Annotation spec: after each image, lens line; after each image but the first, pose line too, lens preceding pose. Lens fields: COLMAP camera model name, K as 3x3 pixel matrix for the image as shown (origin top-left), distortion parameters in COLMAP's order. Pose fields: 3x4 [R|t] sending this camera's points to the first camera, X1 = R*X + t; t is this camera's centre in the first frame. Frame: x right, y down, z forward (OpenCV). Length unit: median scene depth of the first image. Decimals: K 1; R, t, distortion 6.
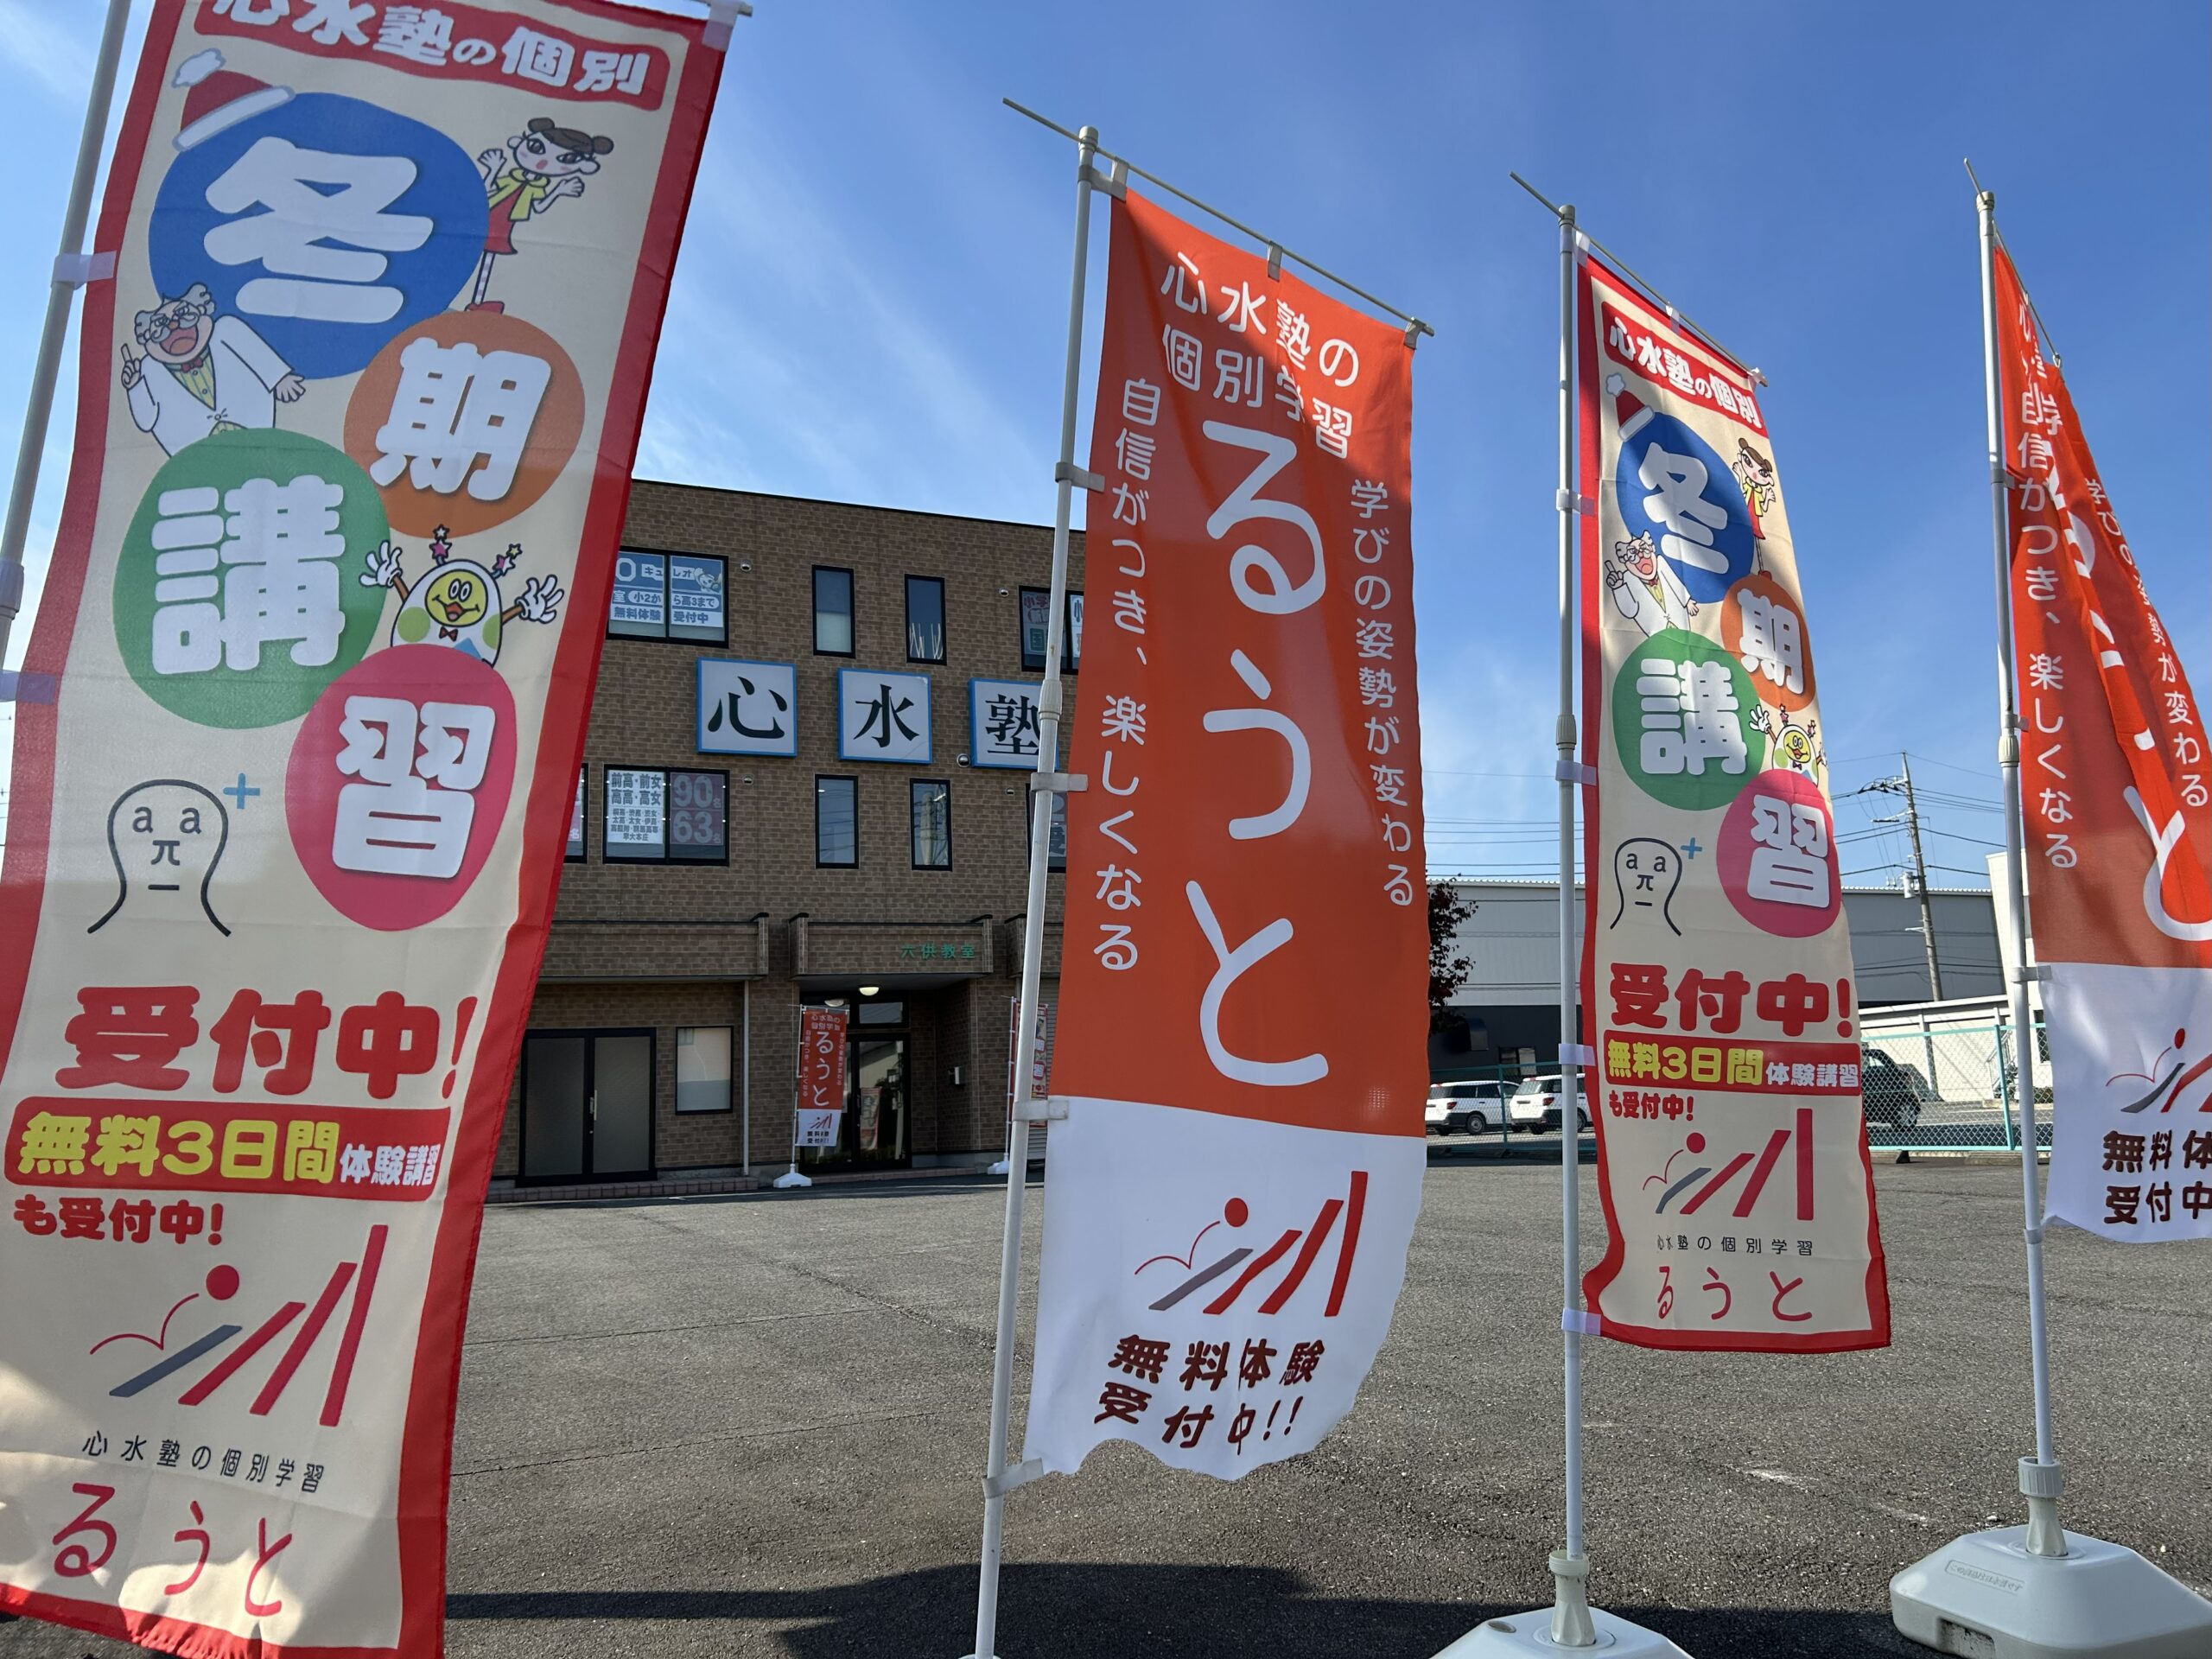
lens RADIAL K [[1616.9, 0, 1128.2], [0, 1616.9, 826.7], [0, 0, 1]] dist [0.157200, -0.435079]
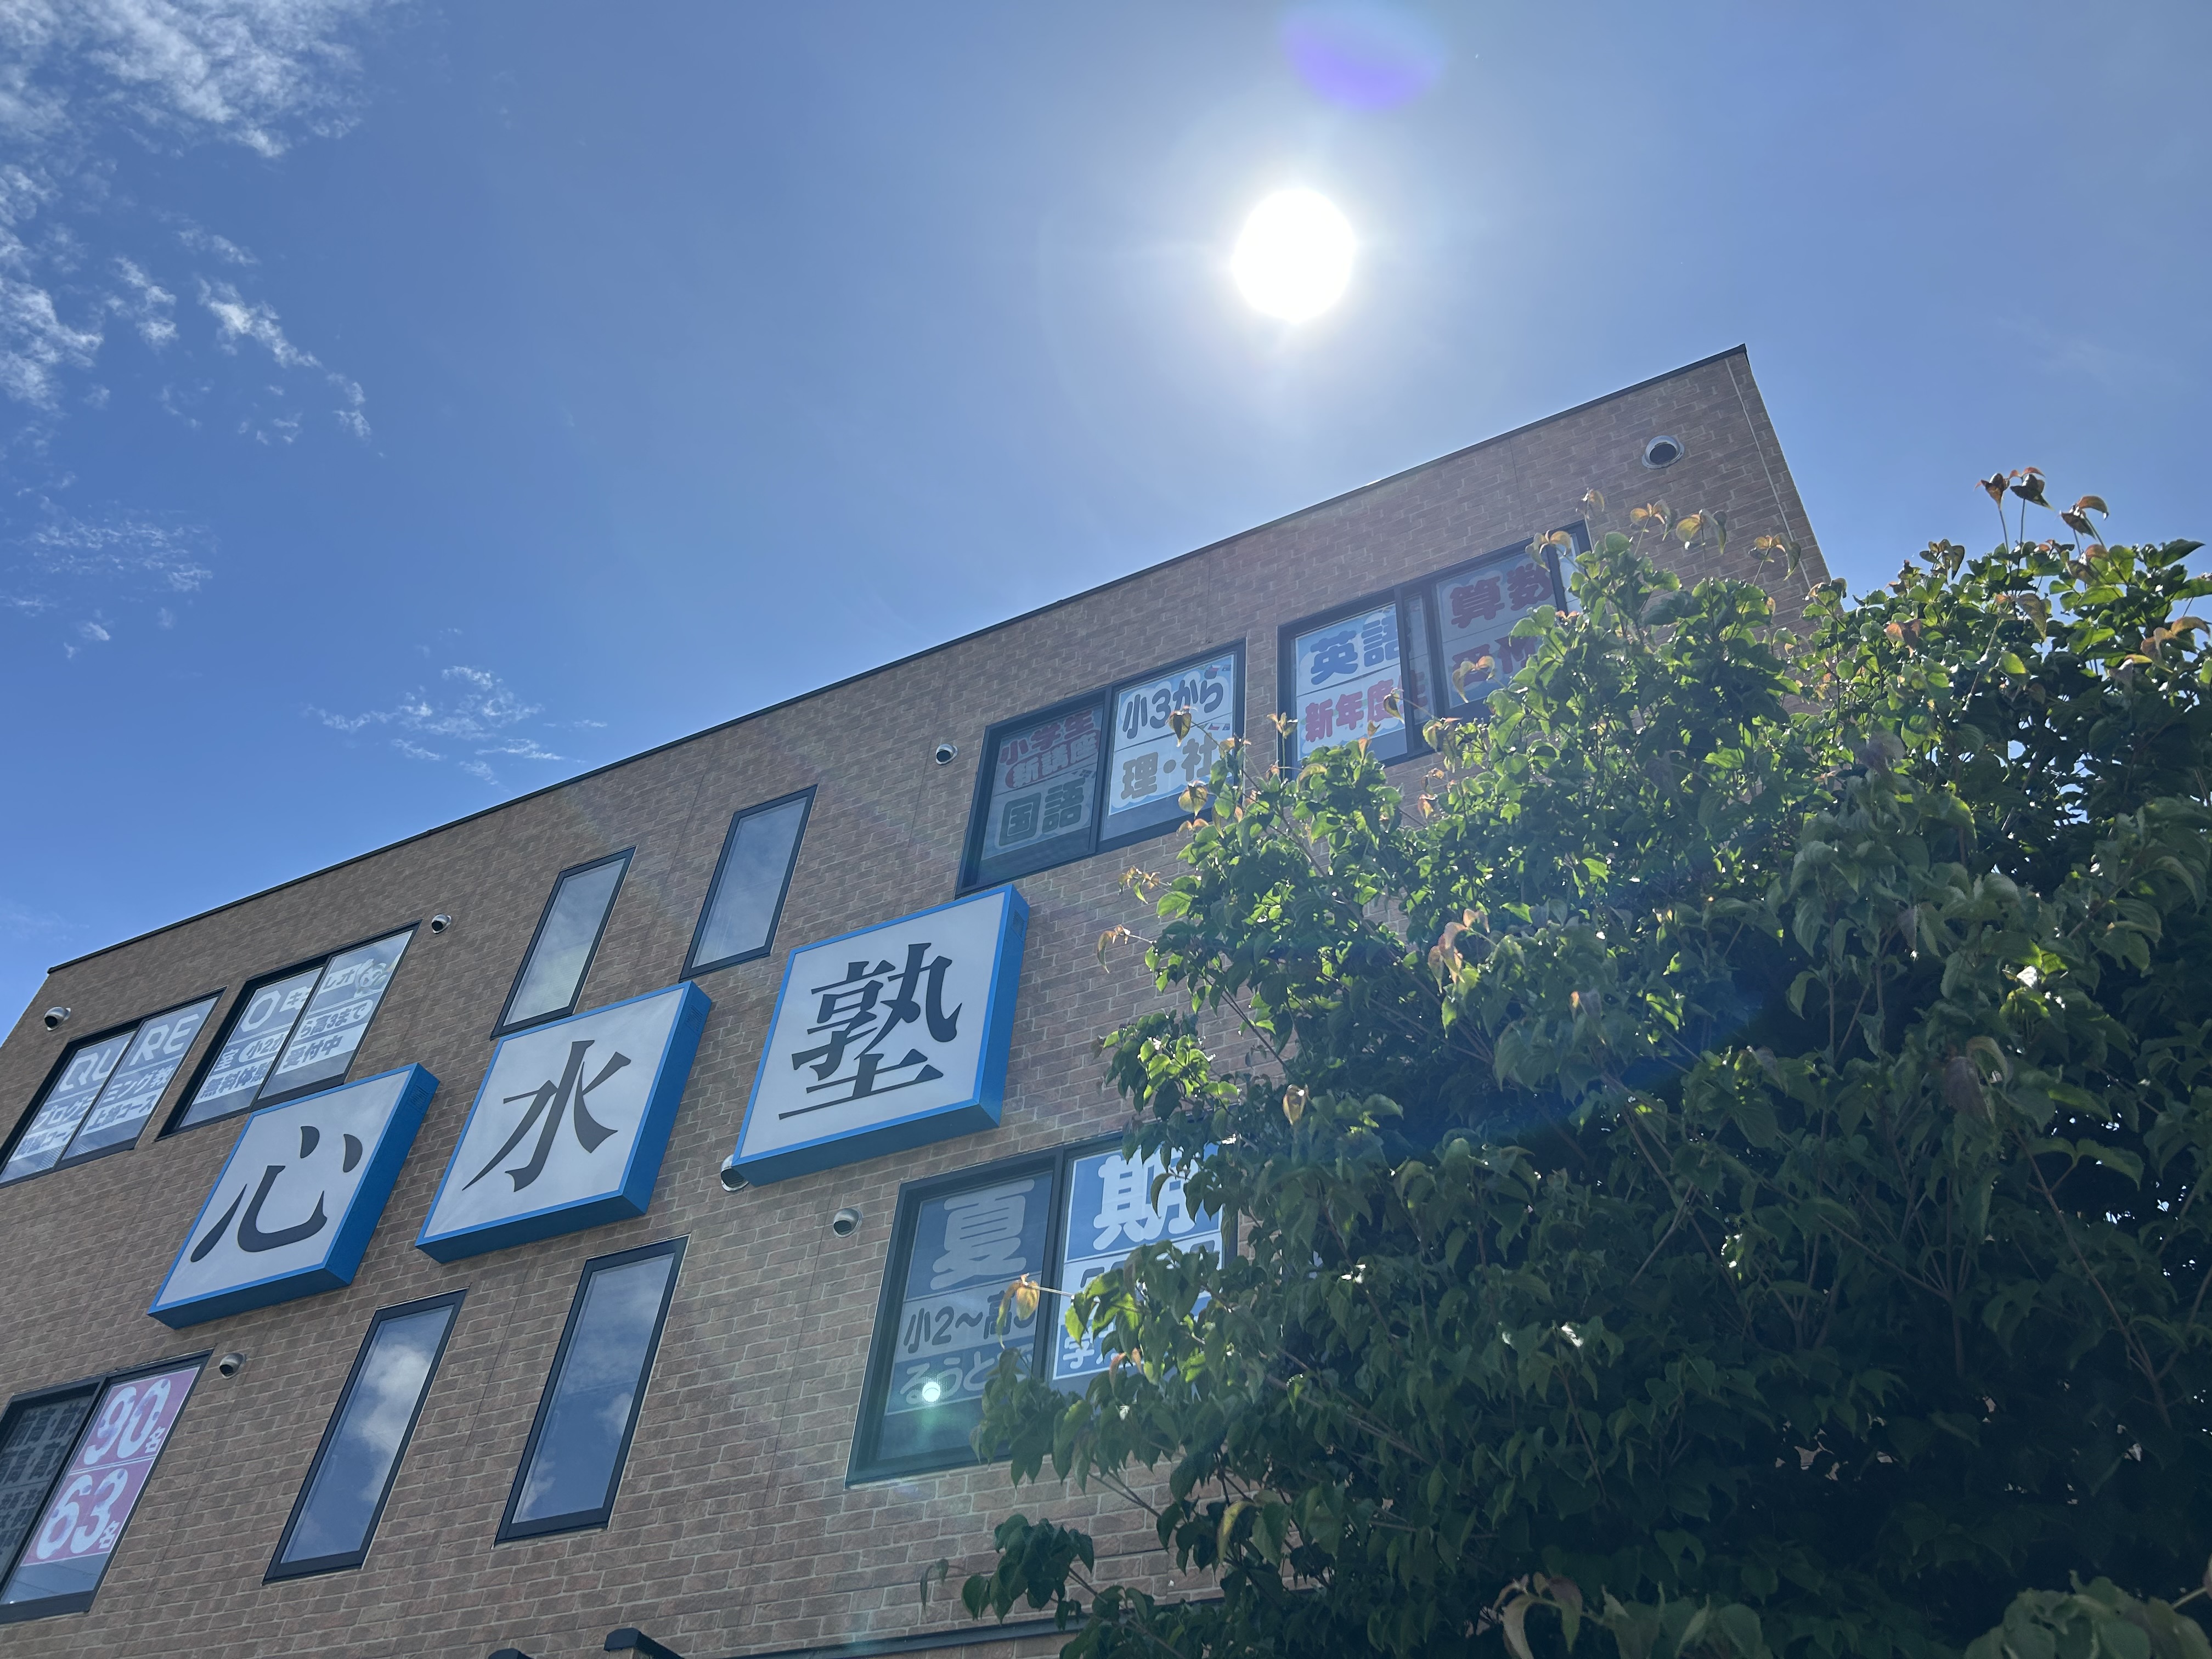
lens RADIAL K [[1693.0, 0, 1106.6], [0, 1693.0, 765.8], [0, 0, 1]] dist [0.032485, -0.051021]
pose [[0.637083, -0.501671, -0.585193, 0.192509], [0.042757, 0.781039, -0.623016, 0.115255], [0.769608, 0.371892, 0.519037, 0.885777]]
